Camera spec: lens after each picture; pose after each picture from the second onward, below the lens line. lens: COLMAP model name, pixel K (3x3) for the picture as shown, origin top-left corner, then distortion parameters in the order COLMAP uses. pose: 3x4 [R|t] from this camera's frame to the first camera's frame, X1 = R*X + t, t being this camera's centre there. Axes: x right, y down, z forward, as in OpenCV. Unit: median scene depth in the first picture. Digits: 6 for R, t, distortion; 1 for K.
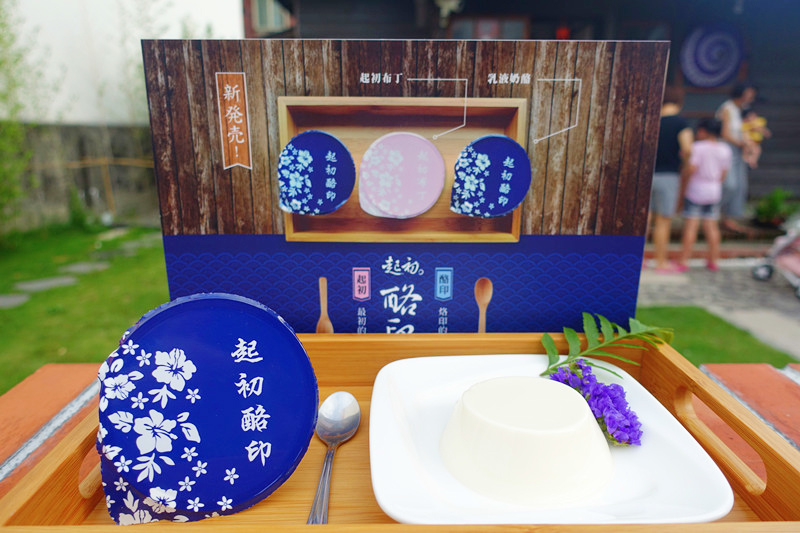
lens RADIAL K [[535.6, 0, 383.2], [0, 535.6, 266.8], [0, 0, 1]] dist [0.003899, 0.002858]
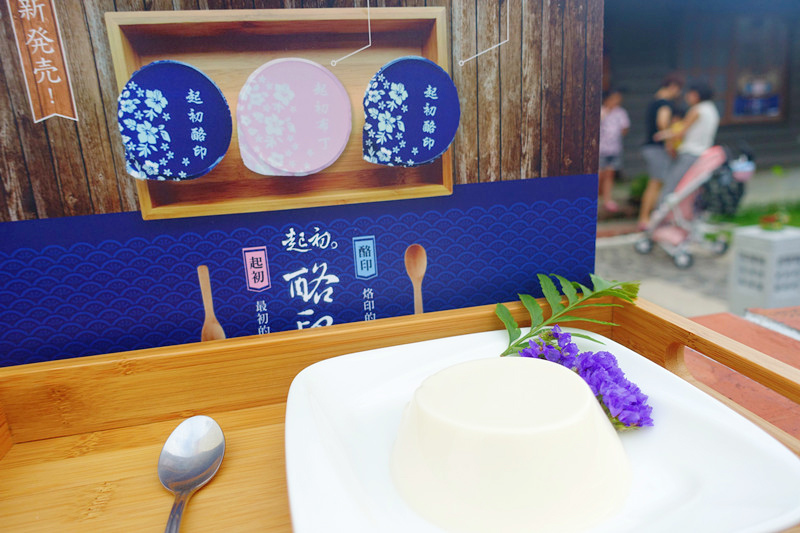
lens RADIAL K [[557.1, 0, 386.2], [0, 557.1, 268.2], [0, 0, 1]] dist [0.012964, 0.000226]
pose [[0.978874, -0.107243, 0.174083, 0.001023], [0.109030, 0.994038, -0.000712, 0.053838], [-0.172969, 0.019677, 0.984731, 0.211824]]
